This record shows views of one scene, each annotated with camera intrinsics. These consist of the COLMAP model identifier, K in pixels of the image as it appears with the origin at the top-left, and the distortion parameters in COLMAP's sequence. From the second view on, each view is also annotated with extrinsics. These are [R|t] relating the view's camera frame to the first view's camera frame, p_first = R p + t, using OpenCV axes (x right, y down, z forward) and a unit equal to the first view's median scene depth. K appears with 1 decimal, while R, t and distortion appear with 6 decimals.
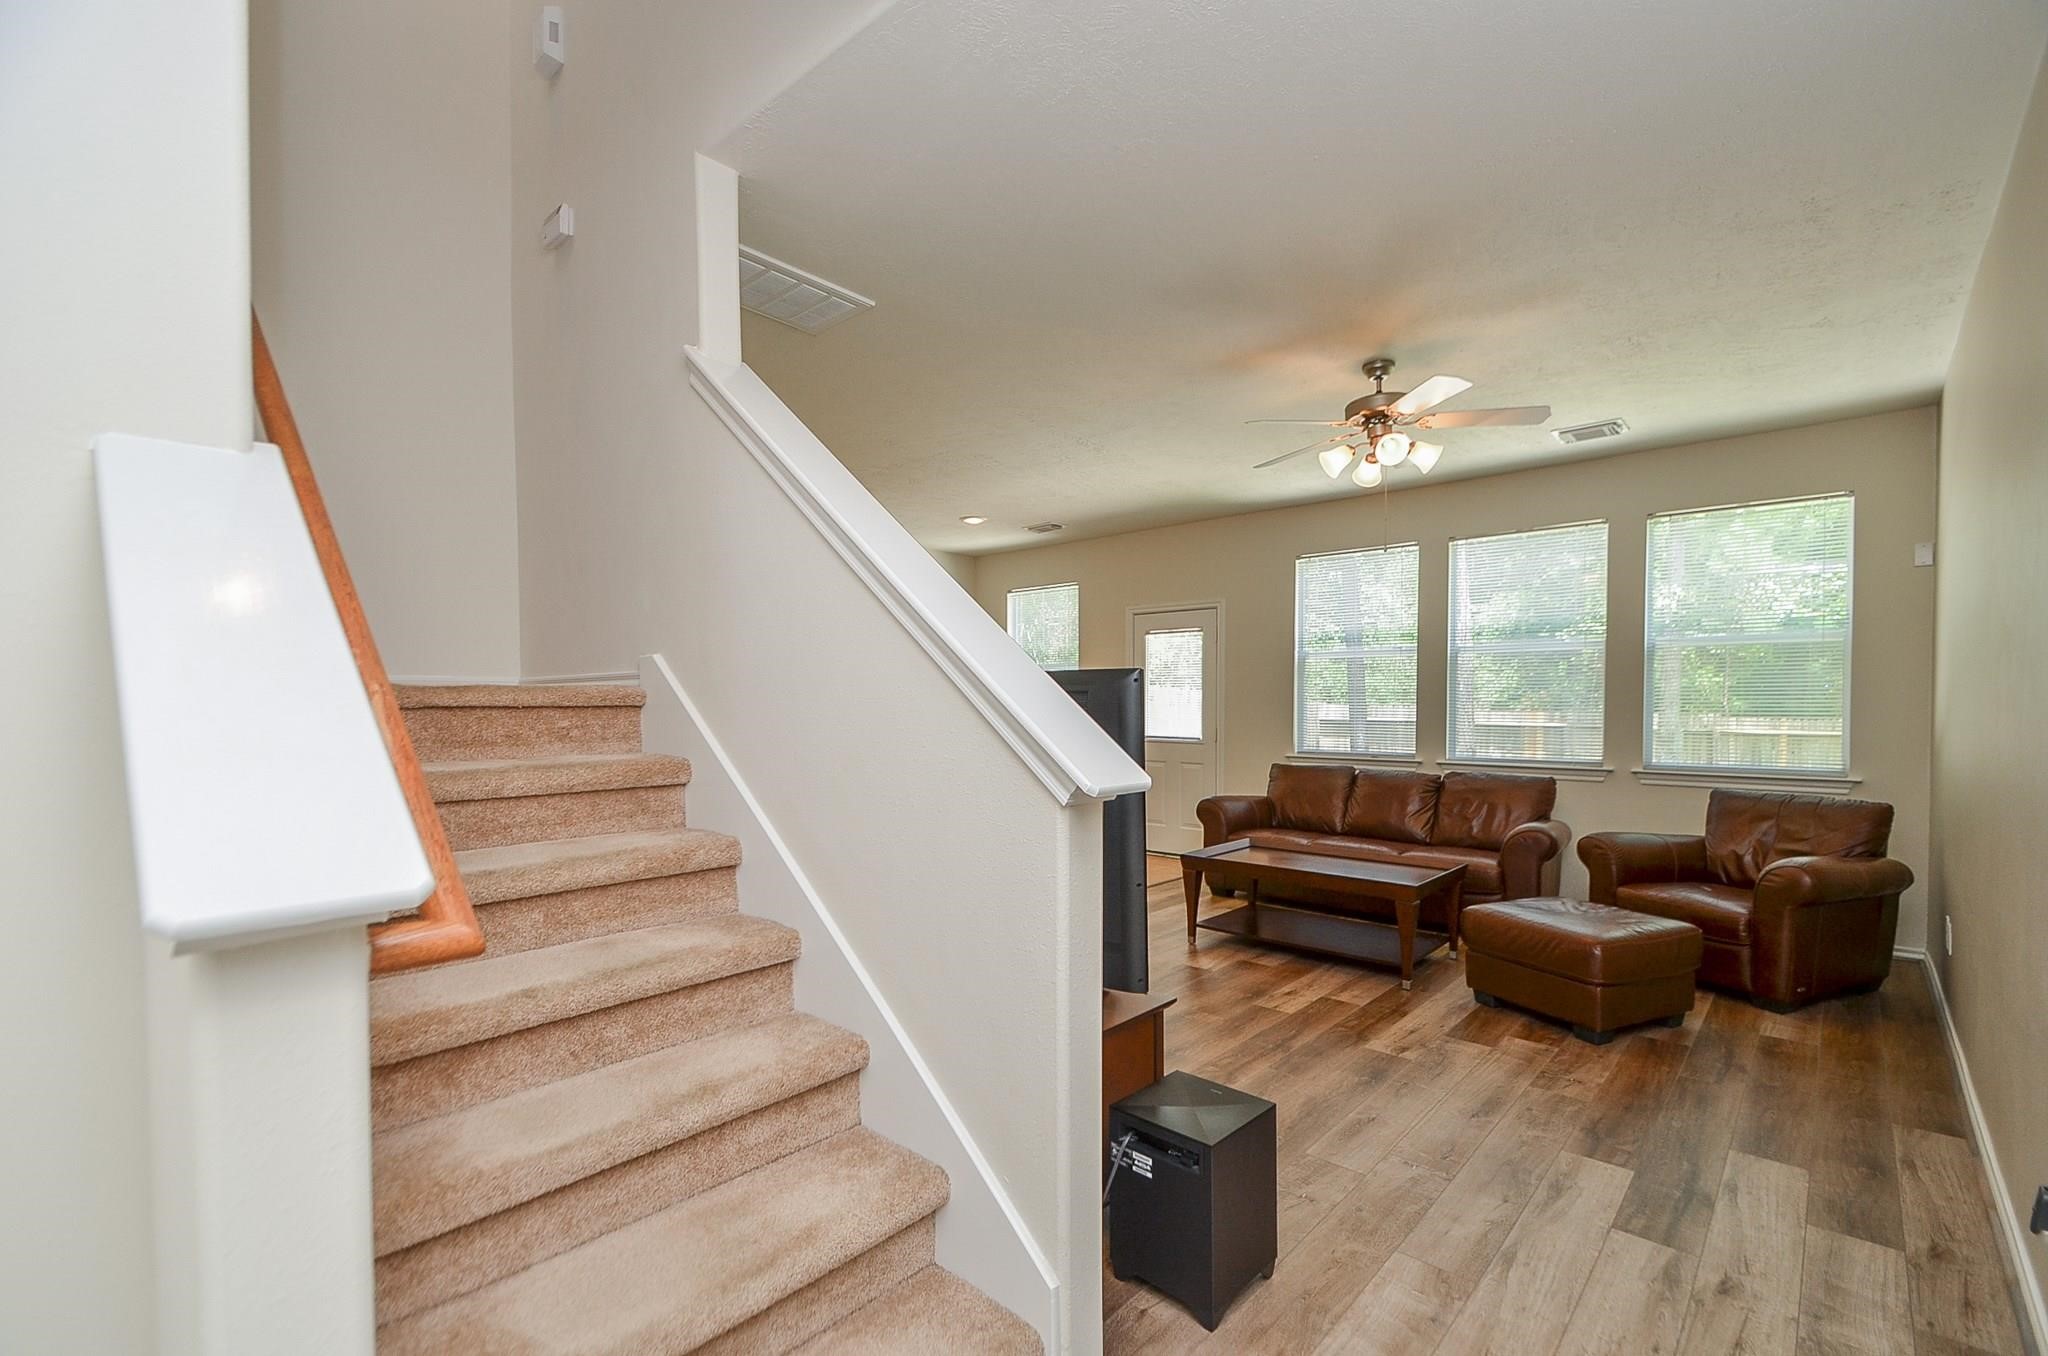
lens RADIAL K [[896.4, 0, 1024.6], [0, 896.4, 716.2], [0, 0, 1]] dist [0.047389, -0.025760]
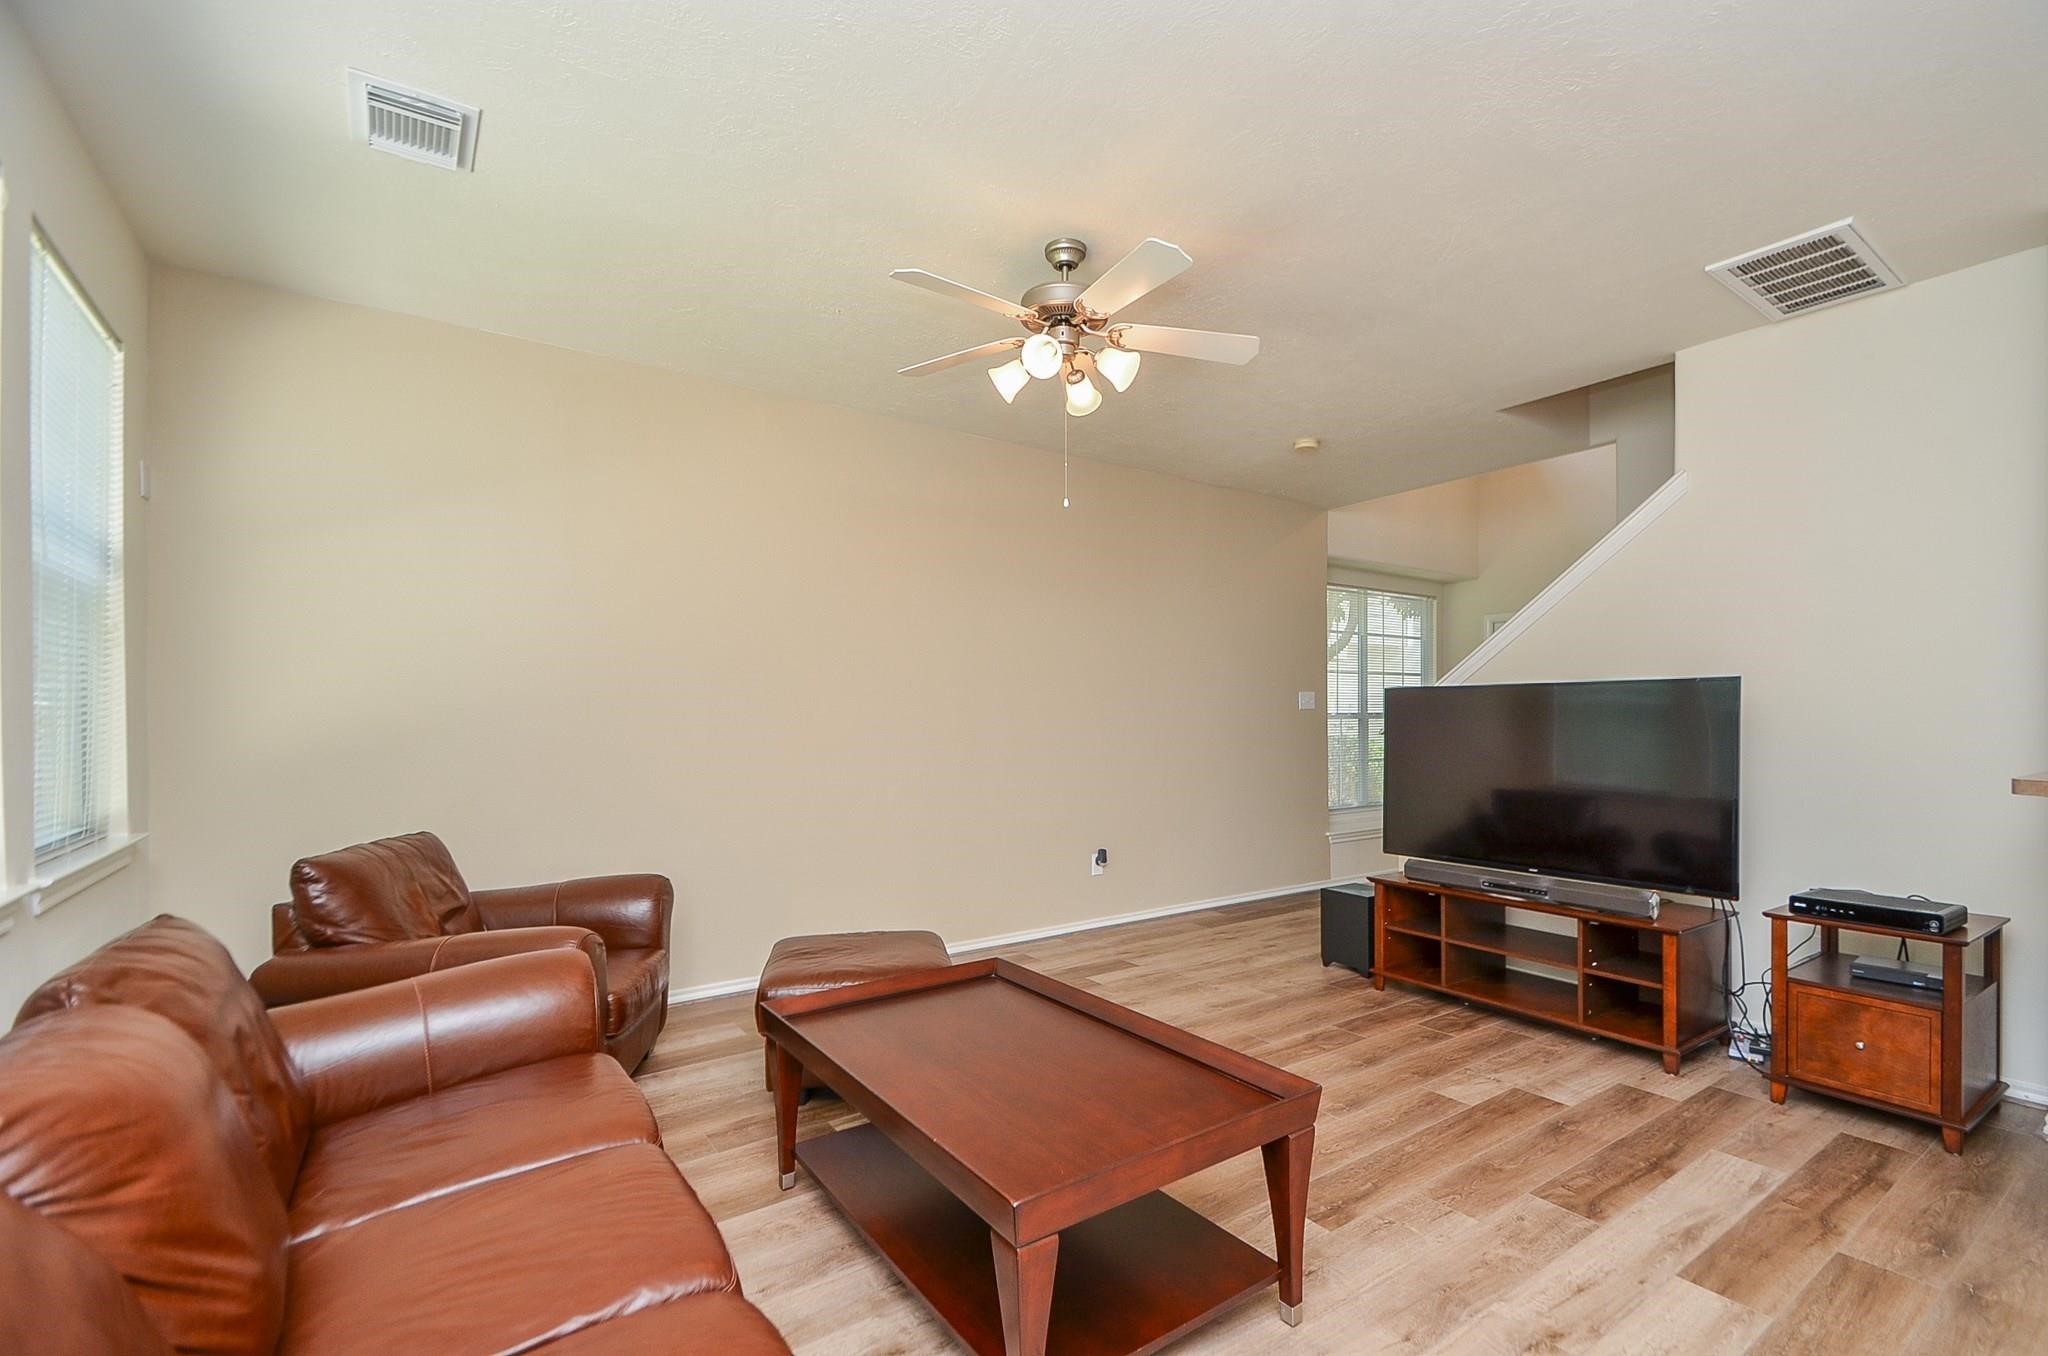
lens RADIAL K [[896.4, 0, 1024.6], [0, 896.4, 716.2], [0, 0, 1]] dist [0.047389, -0.025760]
pose [[-0.974697, 0.005492, 0.223463, 0.239280], [0.009496, 0.999813, 0.016848, -0.014904], [-0.223329, 0.018544, -0.974567, 1.606002]]
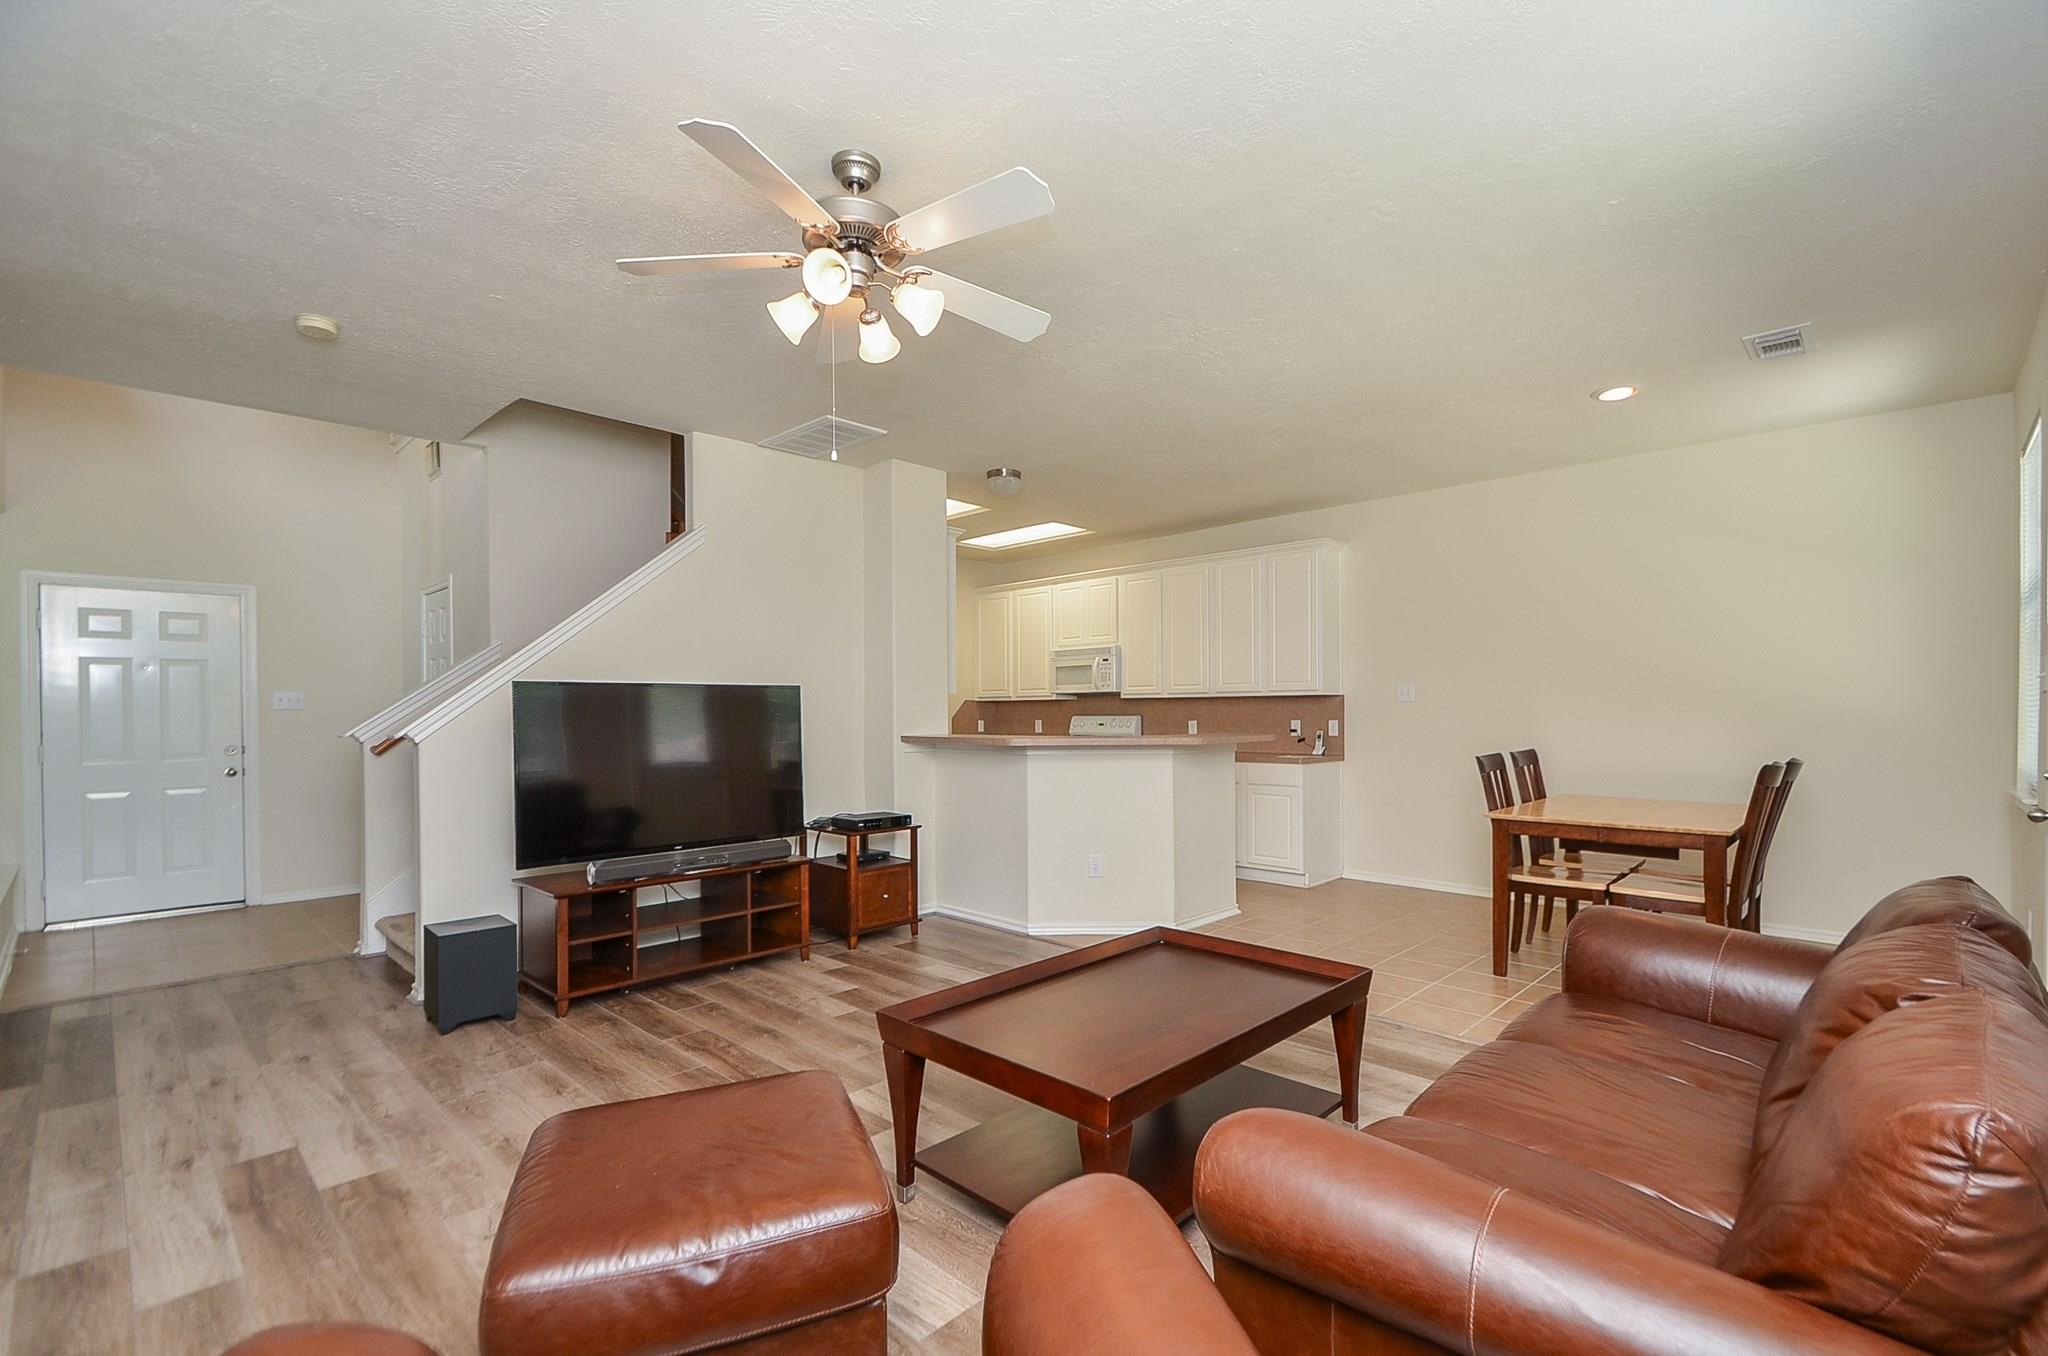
lens RADIAL K [[896.4, 0, 1024.6], [0, 896.4, 716.2], [0, 0, 1]] dist [0.047389, -0.025760]
pose [[-0.041897, 0.008607, -0.999085, 0.949763], [-0.010975, 0.999899, 0.009074, -0.005548], [0.999062, 0.011345, -0.041798, 1.060274]]
